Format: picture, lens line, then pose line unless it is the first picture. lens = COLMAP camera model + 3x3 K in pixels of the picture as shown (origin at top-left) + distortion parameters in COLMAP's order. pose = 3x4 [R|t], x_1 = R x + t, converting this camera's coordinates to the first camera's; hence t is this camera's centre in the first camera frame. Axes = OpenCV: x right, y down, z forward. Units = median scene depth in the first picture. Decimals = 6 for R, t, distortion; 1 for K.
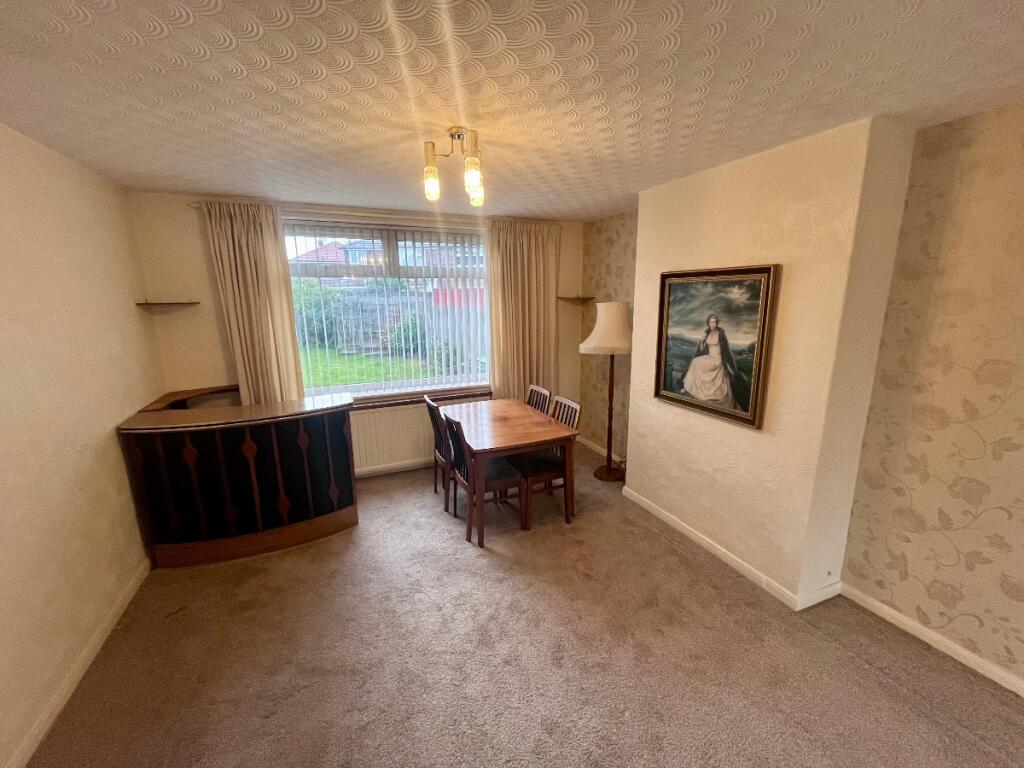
lens RADIAL K [[414.5, 0, 508.5], [0, 414.5, 387.1], [0, 0, 1]] dist [-0.001641, -0.000079]
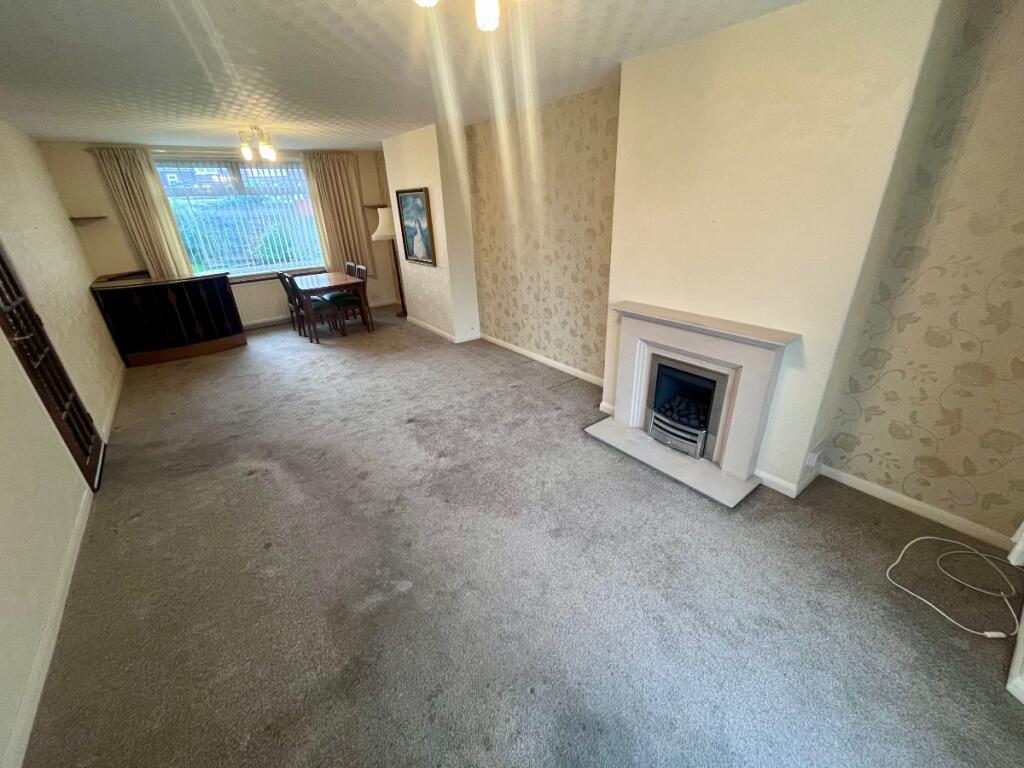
lens RADIAL K [[411.4, 0, 512.0], [0, 411.4, 384.0], [0, 0, 1]] dist [-0.002182, 0.000014]
pose [[0.968502, -0.122509, 0.216785, 0.402518], [0.077322, 0.975525, 0.205847, 0.263757], [-0.236697, -0.182601, 0.954270, -1.176316]]
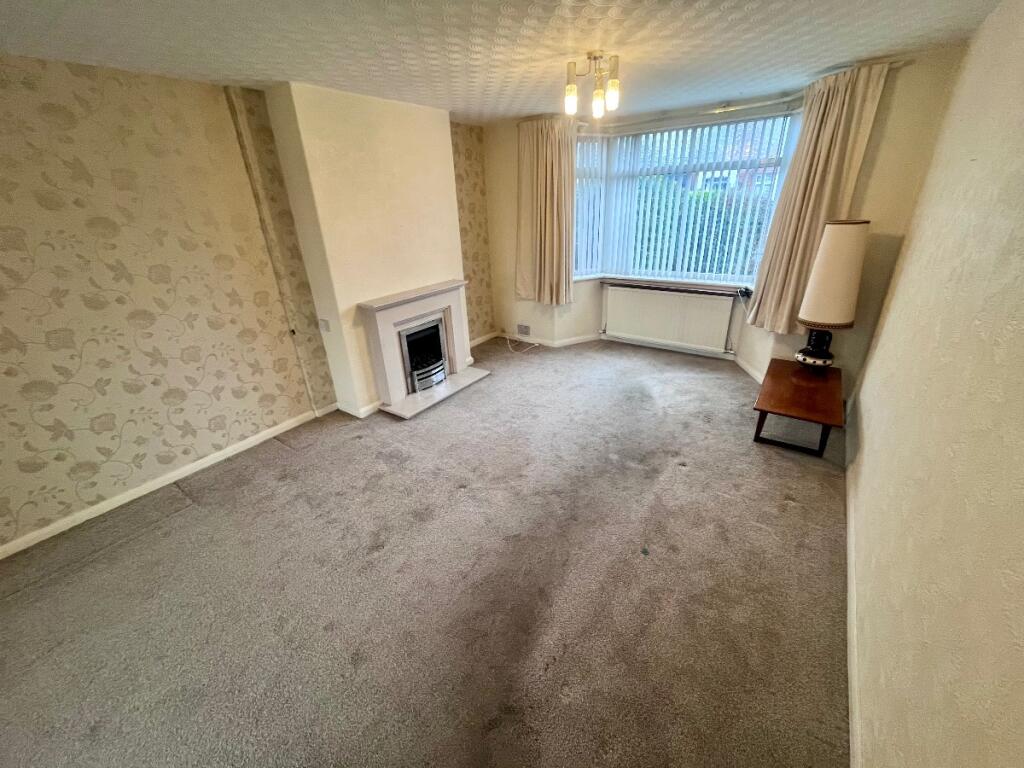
lens RADIAL K [[410.4, 0, 511.0], [0, 410.4, 381.9], [0, 0, 1]] dist [-0.006503, 0.000208]
pose [[-0.514300, -0.318562, 0.796250, -0.342644], [0.234007, 0.841094, 0.487649, -0.006481], [-0.825068, 0.437126, -0.358028, 0.055501]]
